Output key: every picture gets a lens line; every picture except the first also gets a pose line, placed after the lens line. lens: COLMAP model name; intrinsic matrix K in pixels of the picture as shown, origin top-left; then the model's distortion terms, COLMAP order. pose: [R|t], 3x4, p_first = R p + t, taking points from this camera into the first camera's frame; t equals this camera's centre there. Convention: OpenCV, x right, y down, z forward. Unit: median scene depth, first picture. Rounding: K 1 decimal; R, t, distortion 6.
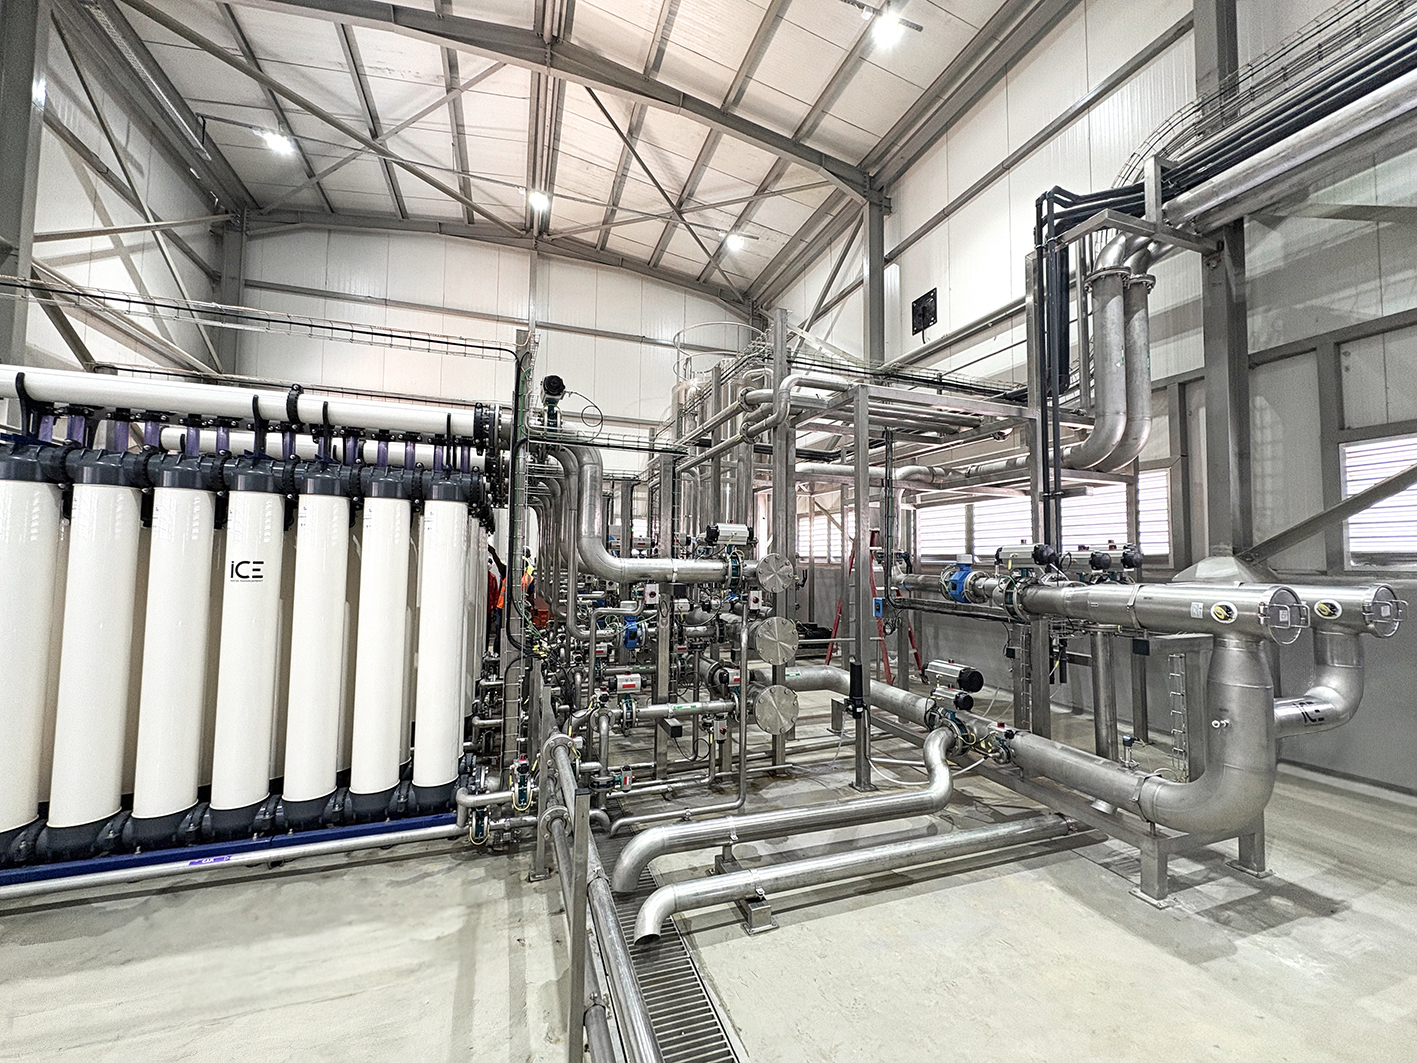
lens RADIAL K [[562.4, 0, 709.0], [0, 562.4, 525.3], [0, 0, 1]] dist [-0.001072, 0.000129]
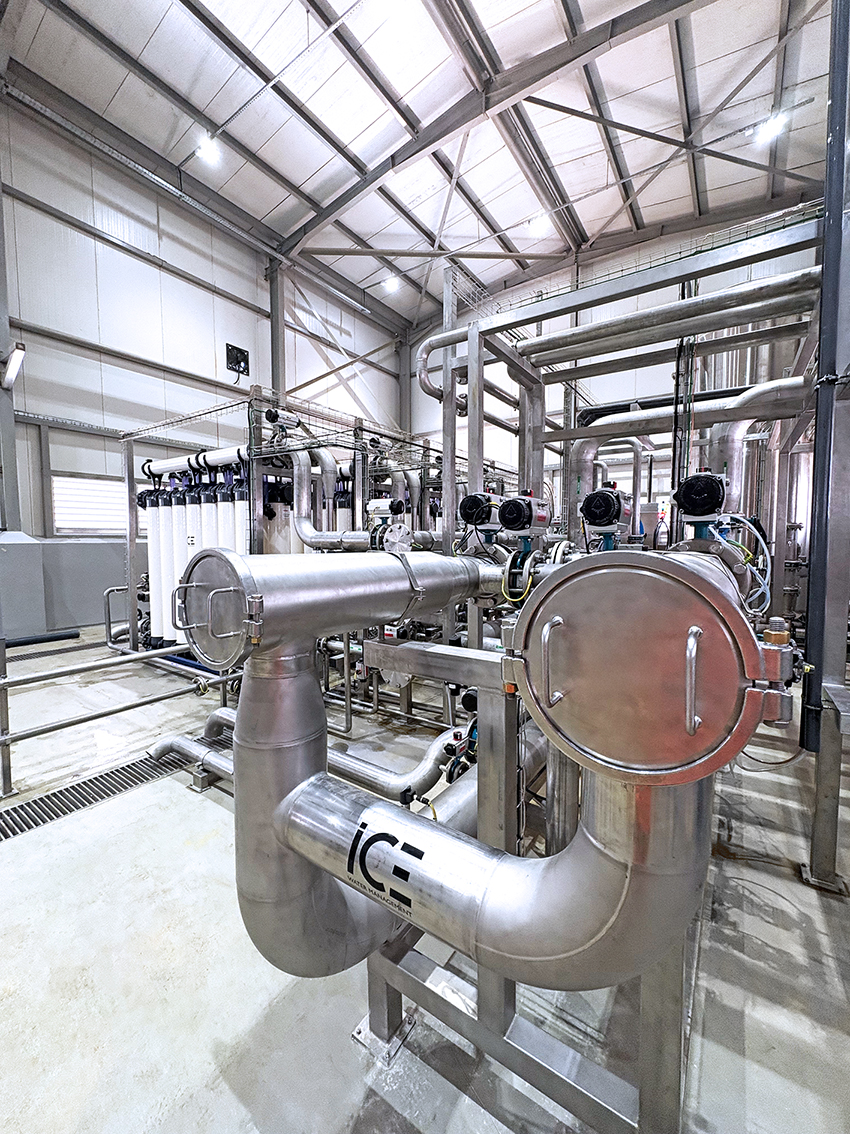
lens RADIAL K [[452.7, 0, 425.0], [0, 452.7, 567.0], [0, 0, 1]] dist [0.001912, 0.000385]
pose [[0.586684, 0.037594, -0.808943, 0.371739], [0.053718, 0.994915, 0.085196, 0.027294], [0.808032, -0.093438, 0.581681, 0.237819]]
